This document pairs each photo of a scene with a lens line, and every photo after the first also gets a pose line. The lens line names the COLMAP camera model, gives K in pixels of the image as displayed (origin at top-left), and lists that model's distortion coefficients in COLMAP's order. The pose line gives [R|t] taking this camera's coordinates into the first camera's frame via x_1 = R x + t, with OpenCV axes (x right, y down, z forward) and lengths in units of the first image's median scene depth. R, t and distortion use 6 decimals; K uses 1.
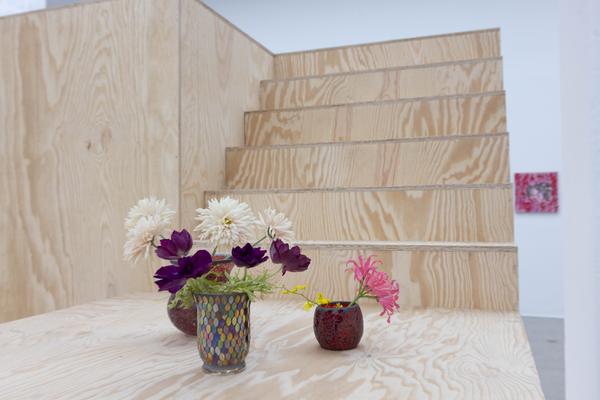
lens RADIAL K [[553.4, 0, 299.1], [0, 553.4, 184.8], [0, 0, 1]] dist [0.006604, 0.005330]
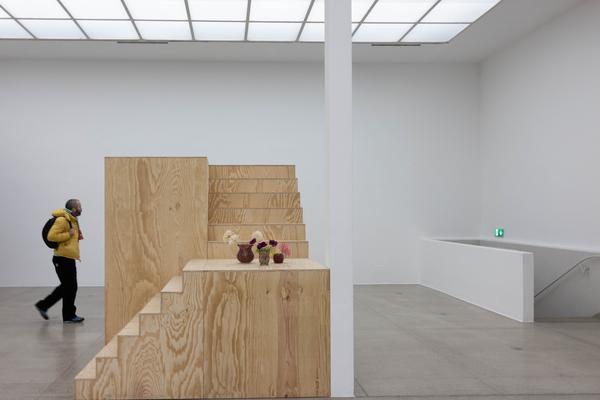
lens RADIAL K [[476.4, 0, 300.0], [0, 476.4, 200.0], [0, 0, 1]] dist [0.006230, 0.009241]
pose [[0.884863, 0.025356, 0.465161, -0.896219], [-0.030875, 0.999514, 0.004248, -0.140832], [-0.464827, -0.018121, 0.885216, -1.415755]]
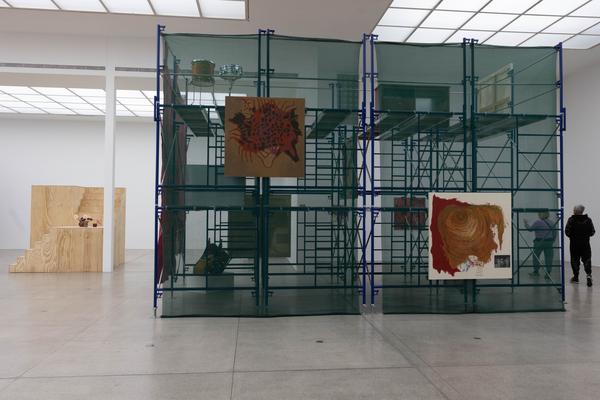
lens RADIAL K [[476.4, 0, 300.0], [0, 476.4, 200.0], [0, 0, 1]] dist [0.006230, 0.009241]
pose [[0.902082, 0.021745, 0.431016, -0.213278], [-0.028567, 0.999548, 0.009361, -0.280977], [-0.430618, -0.020757, 0.902296, -5.543777]]
